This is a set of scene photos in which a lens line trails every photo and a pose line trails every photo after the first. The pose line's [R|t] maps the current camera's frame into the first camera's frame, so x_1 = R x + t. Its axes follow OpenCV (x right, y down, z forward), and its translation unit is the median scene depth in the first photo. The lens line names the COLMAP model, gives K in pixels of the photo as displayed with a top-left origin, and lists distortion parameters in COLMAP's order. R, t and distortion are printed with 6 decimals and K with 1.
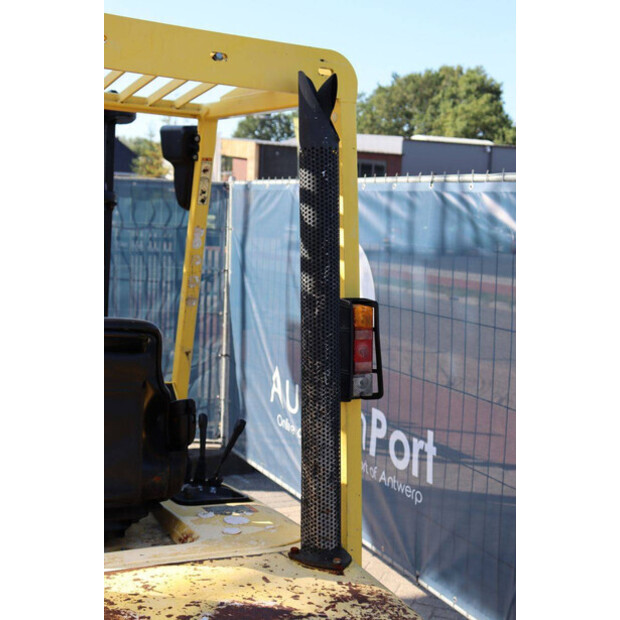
lens RADIAL K [[973.1, 0, 310.0], [0, 973.1, 310.0], [0, 0, 1]] dist [0.123070, 0.003469]
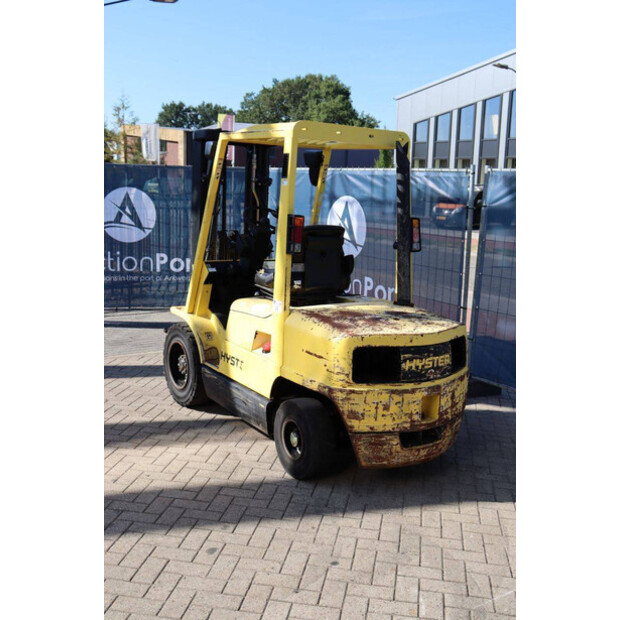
lens RADIAL K [[698.4, 0, 310.0], [0, 698.4, 310.0], [0, 0, 1]] dist [-0.016388, 0.021529]
pose [[0.990210, -0.037812, 0.134364, -0.226435], [0.026098, 0.995787, 0.087901, 0.030632], [-0.137121, -0.083534, 0.987026, -0.427749]]
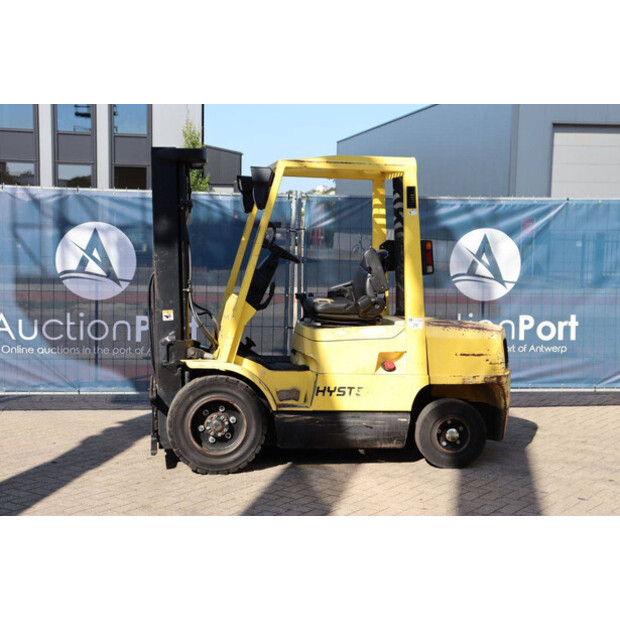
lens RADIAL K [[973.1, 0, 310.0], [0, 973.1, 310.0], [0, 0, 1]] dist [0.123070, 0.003469]
pose [[0.304463, -0.120675, 0.944849, -1.344481], [0.089424, 0.991183, 0.097777, -0.051478], [-0.948317, 0.054723, 0.312570, 0.104838]]
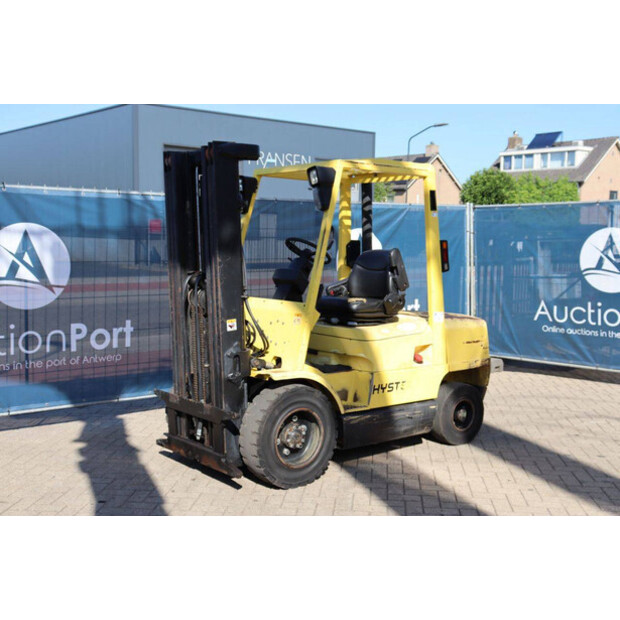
lens RADIAL K [[749.2, 0, 310.0], [0, 749.2, 310.0], [0, 0, 1]] dist [-0.009794, 0.003603]
pose [[-0.204889, -0.151048, 0.967060, -1.099866], [0.071659, 0.983054, 0.168728, -0.097413], [-0.976158, 0.103869, -0.190594, 0.723885]]
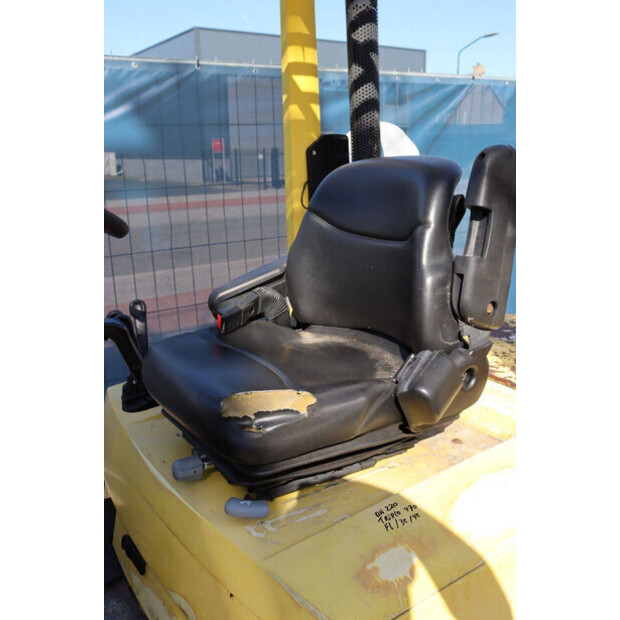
lens RADIAL K [[601.1, 0, 300.3], [0, 601.1, 311.6], [0, 0, 1]] dist [-0.081263, 0.024072]
pose [[-0.090429, -0.303039, 0.948678, -0.323384], [0.114951, 0.943038, 0.312195, -0.016339], [-0.989247, 0.137283, -0.050443, 0.473388]]
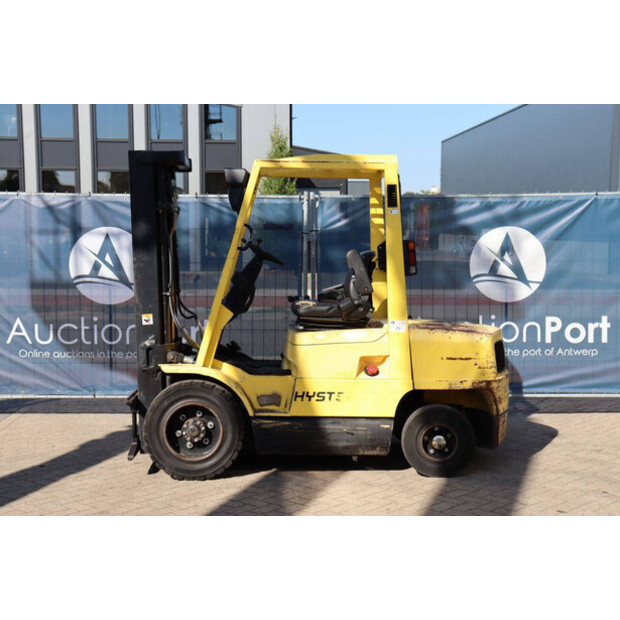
lens RADIAL K [[973.1, 0, 310.0], [0, 973.1, 310.0], [0, 0, 1]] dist [0.123070, 0.003469]
pose [[0.413498, -0.120817, 0.902454, -1.257143], [0.107004, 0.990737, 0.083607, -0.032996], [-0.904196, 0.061995, 0.422596, -0.039847]]
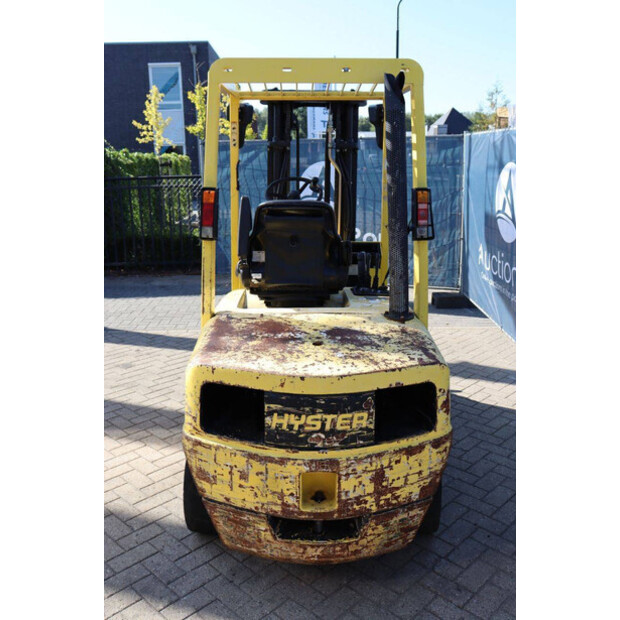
lens RADIAL K [[601.1, 0, 300.3], [0, 601.1, 311.6], [0, 0, 1]] dist [-0.081263, 0.024072]
pose [[0.895827, 0.054817, -0.441009, 0.149645], [0.009851, 0.989670, 0.143027, 0.024518], [0.444293, -0.132472, 0.886033, -0.076506]]
